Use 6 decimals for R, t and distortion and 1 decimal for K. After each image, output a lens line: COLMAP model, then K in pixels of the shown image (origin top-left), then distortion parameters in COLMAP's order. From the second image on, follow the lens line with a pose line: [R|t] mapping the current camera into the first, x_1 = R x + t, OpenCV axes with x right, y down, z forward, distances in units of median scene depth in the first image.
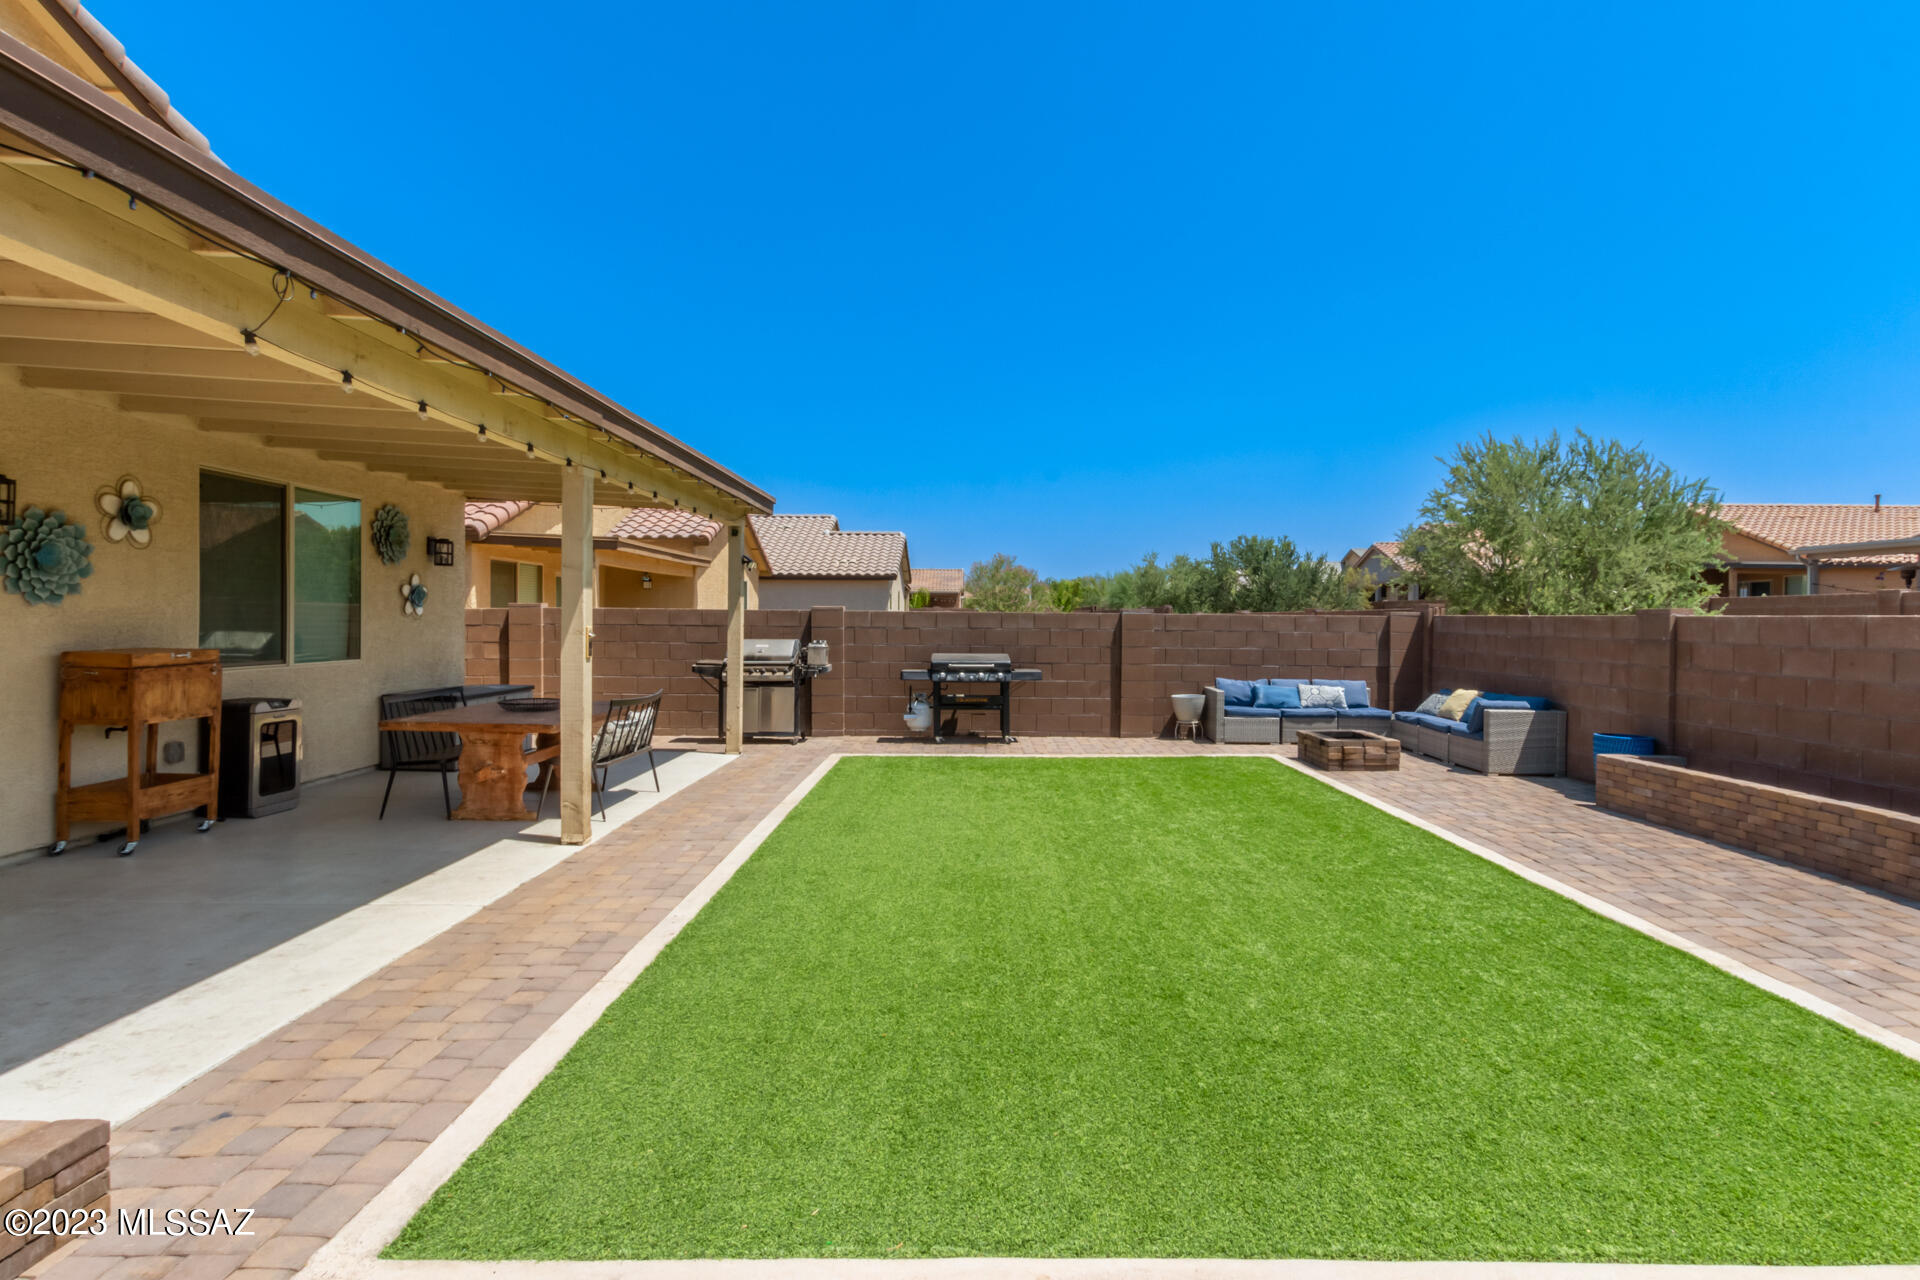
lens RADIAL K [[926.2, 0, 960.0], [0, 926.2, 640.0], [0, 0, 1]] dist [0.015948, -0.000203]
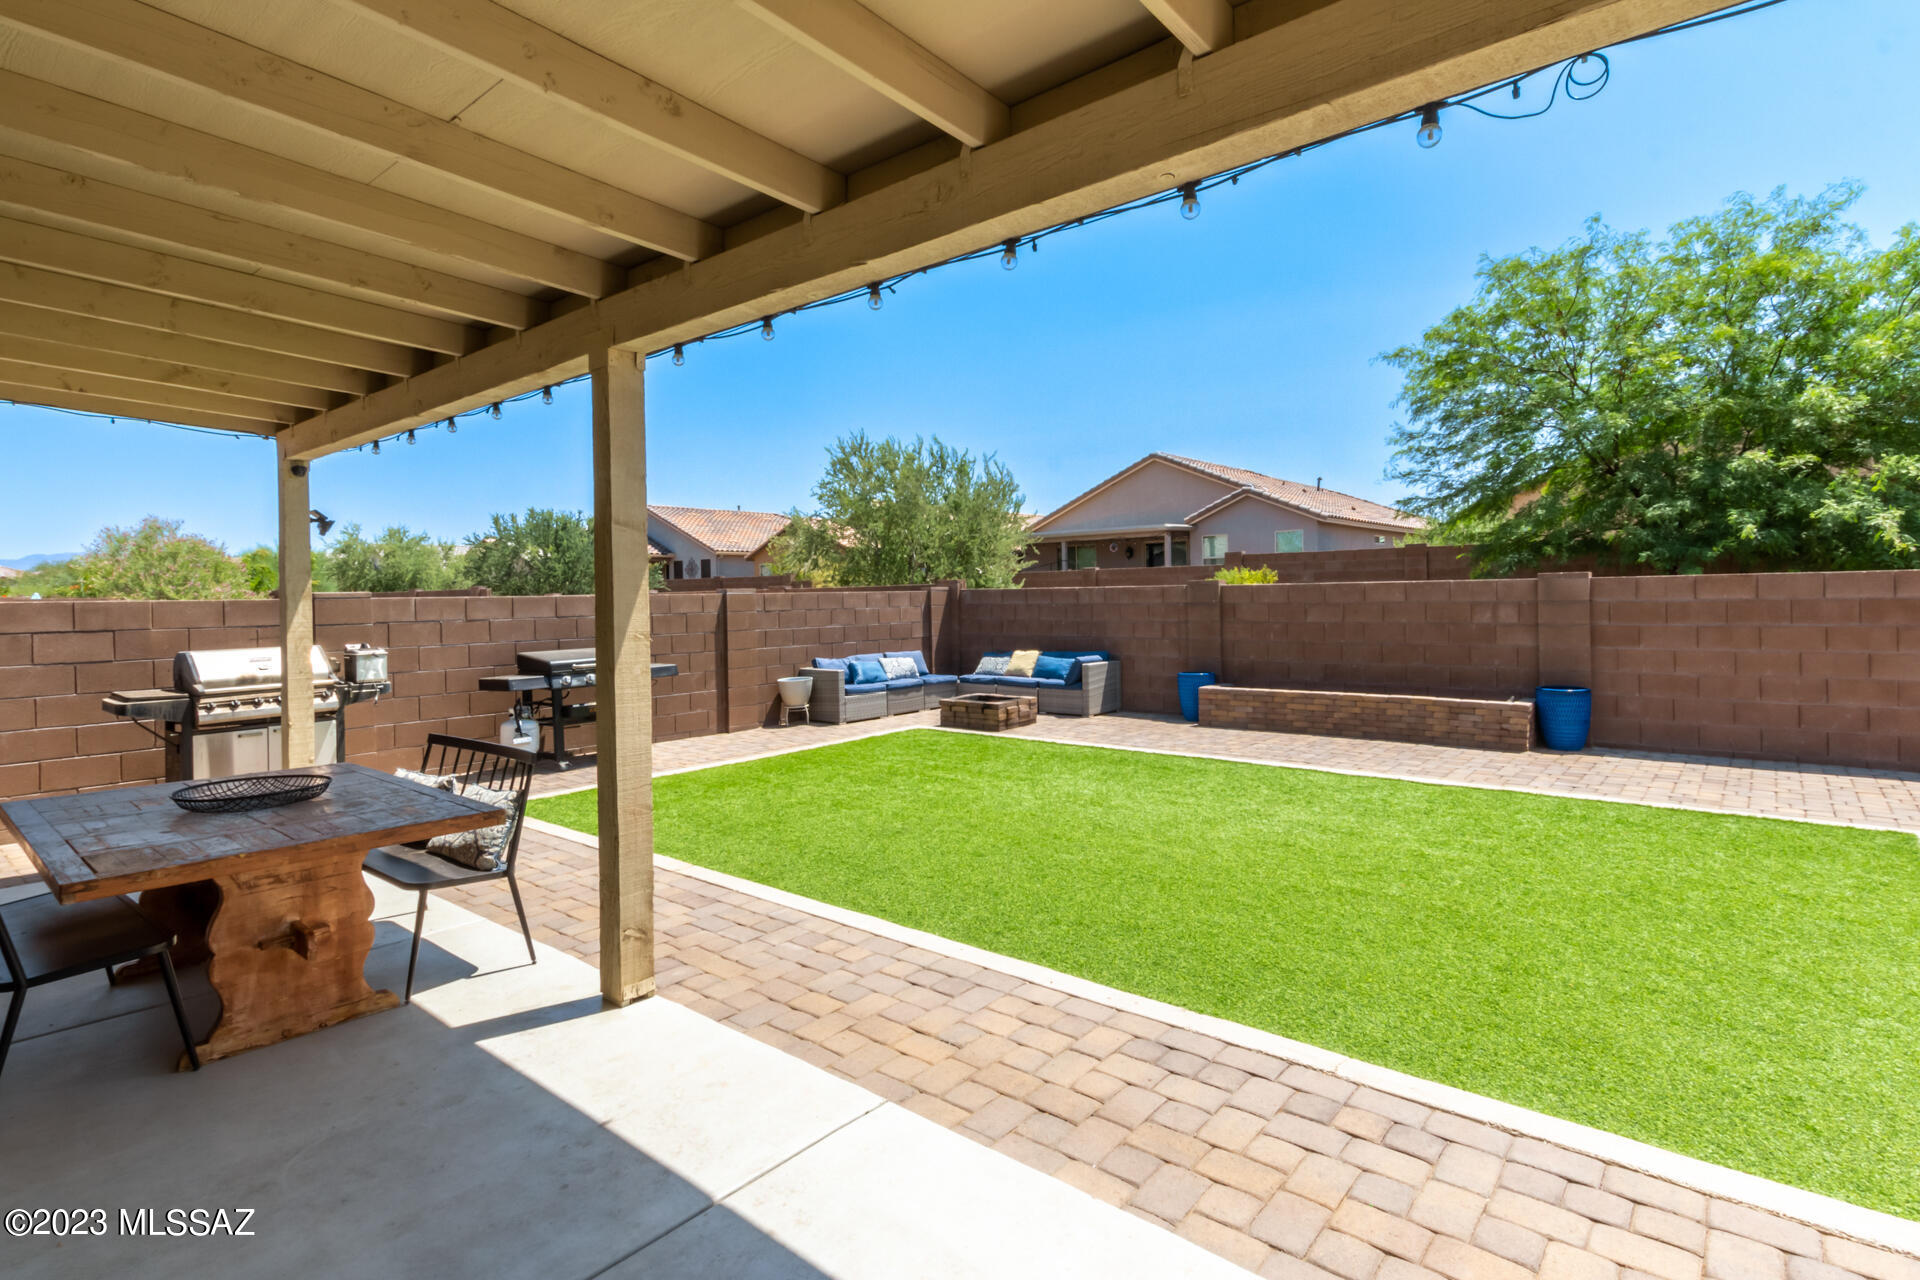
lens RADIAL K [[952.2, 0, 965.7], [0, 952.2, 634.0], [0, 0, 1]] dist [0.015061, 0.000053]
pose [[0.641318, -0.052881, 0.765451, -0.477603], [0.042953, 0.998532, 0.032995, -0.012785], [-0.766072, 0.011718, 0.642648, 0.297373]]
